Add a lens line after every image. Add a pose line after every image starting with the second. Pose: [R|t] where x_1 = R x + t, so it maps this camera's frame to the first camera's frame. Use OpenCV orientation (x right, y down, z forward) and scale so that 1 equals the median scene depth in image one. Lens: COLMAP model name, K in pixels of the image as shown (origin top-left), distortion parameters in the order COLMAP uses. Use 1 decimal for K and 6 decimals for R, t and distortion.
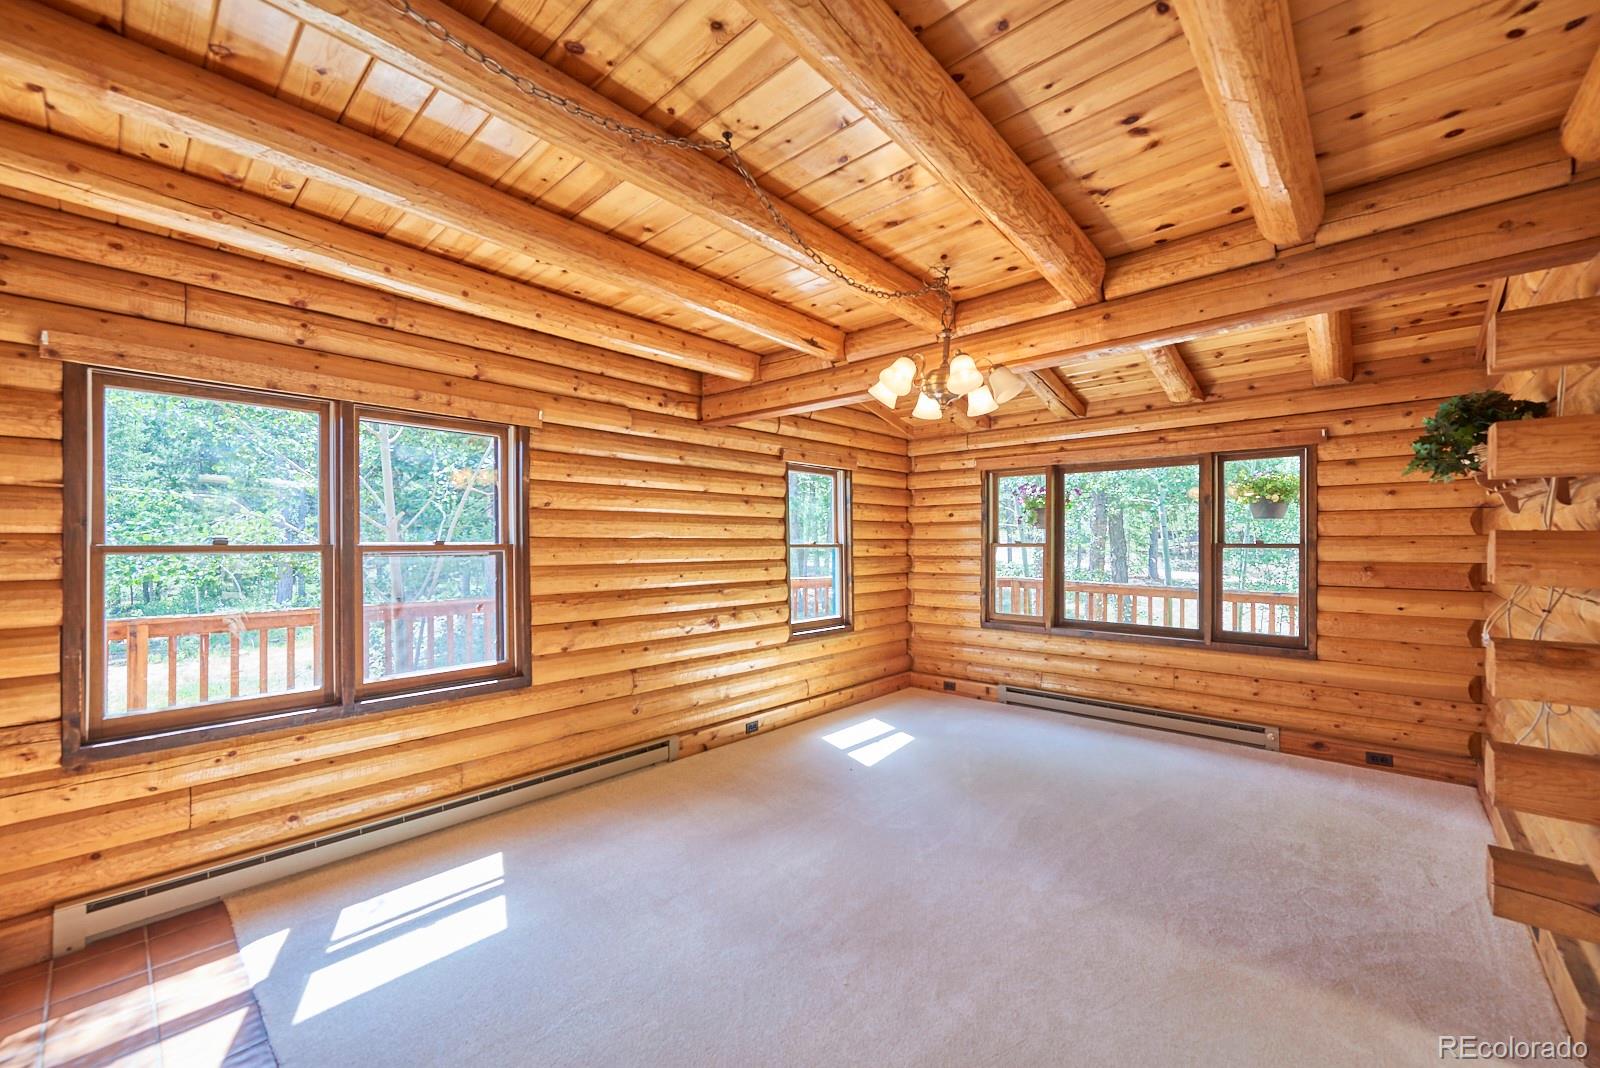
lens RADIAL K [[632.0, 0, 795.2], [0, 632.0, 535.0], [0, 0, 1]] dist [0.007052, 0.000359]
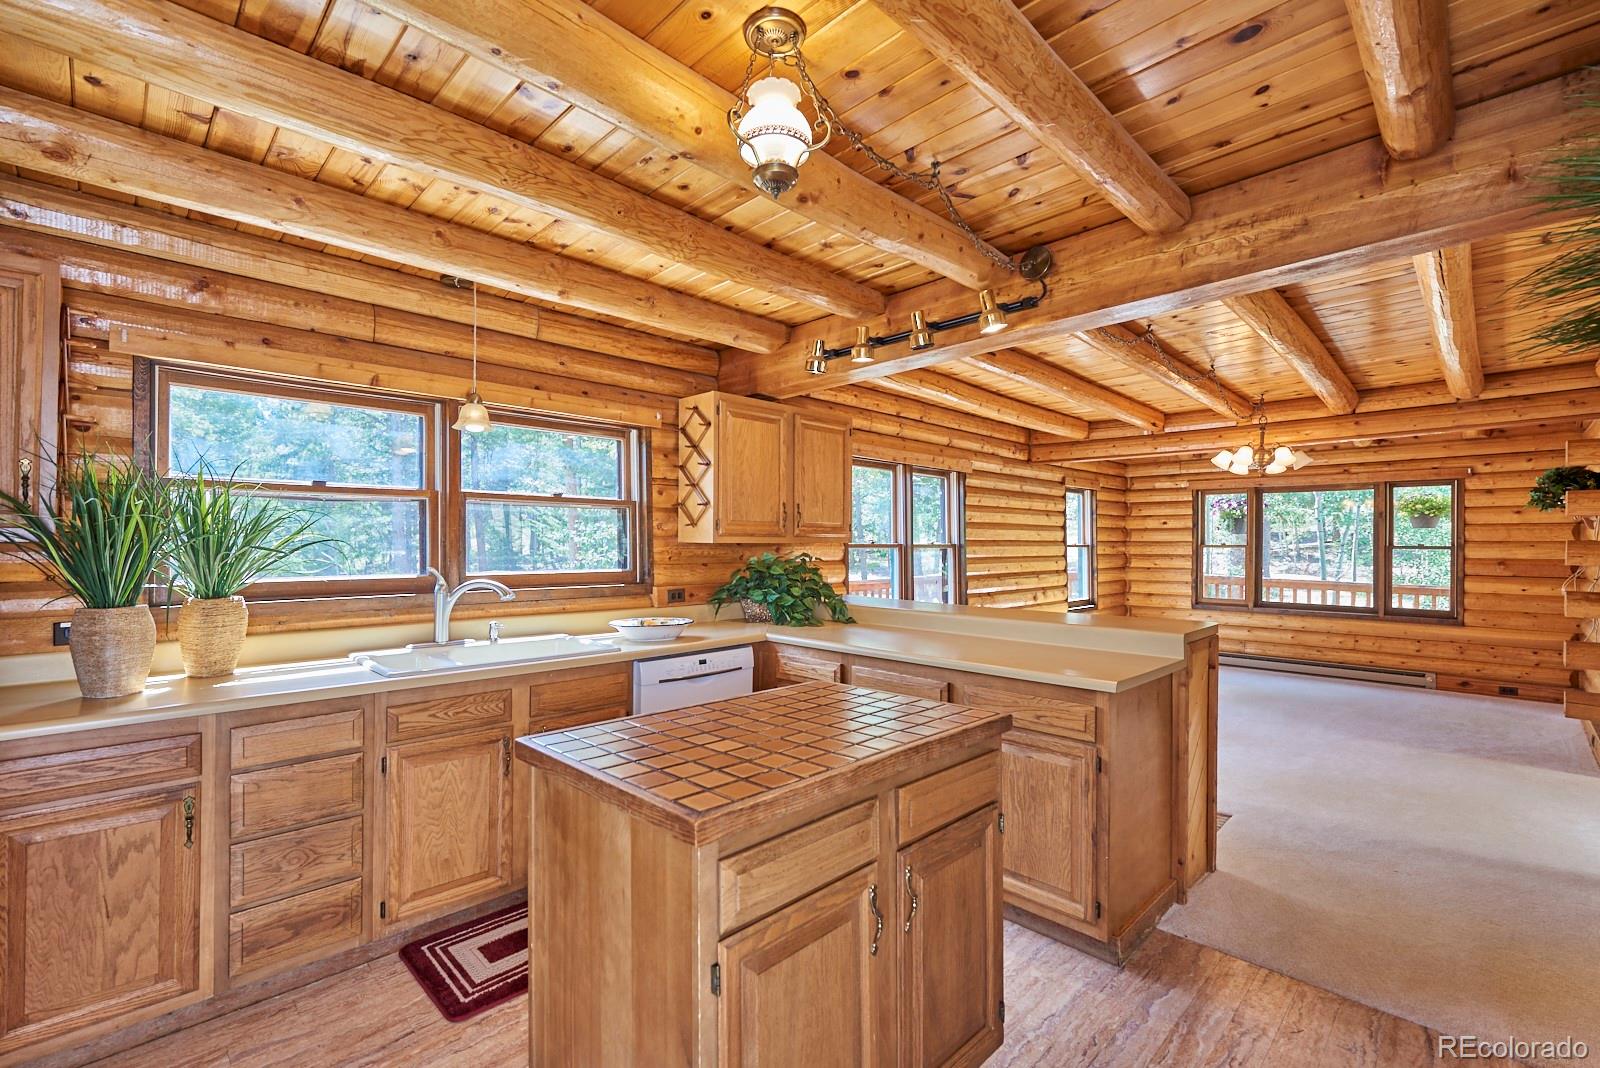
lens RADIAL K [[698.8, 0, 808.3], [0, 698.8, 535.4], [0, 0, 1]] dist [0.019329, -0.002193]
pose [[0.999471, 0.004734, -0.032176, -0.580581], [-0.004694, 0.999988, 0.001325, -0.006216], [0.032182, -0.001173, 0.999481, -0.621671]]
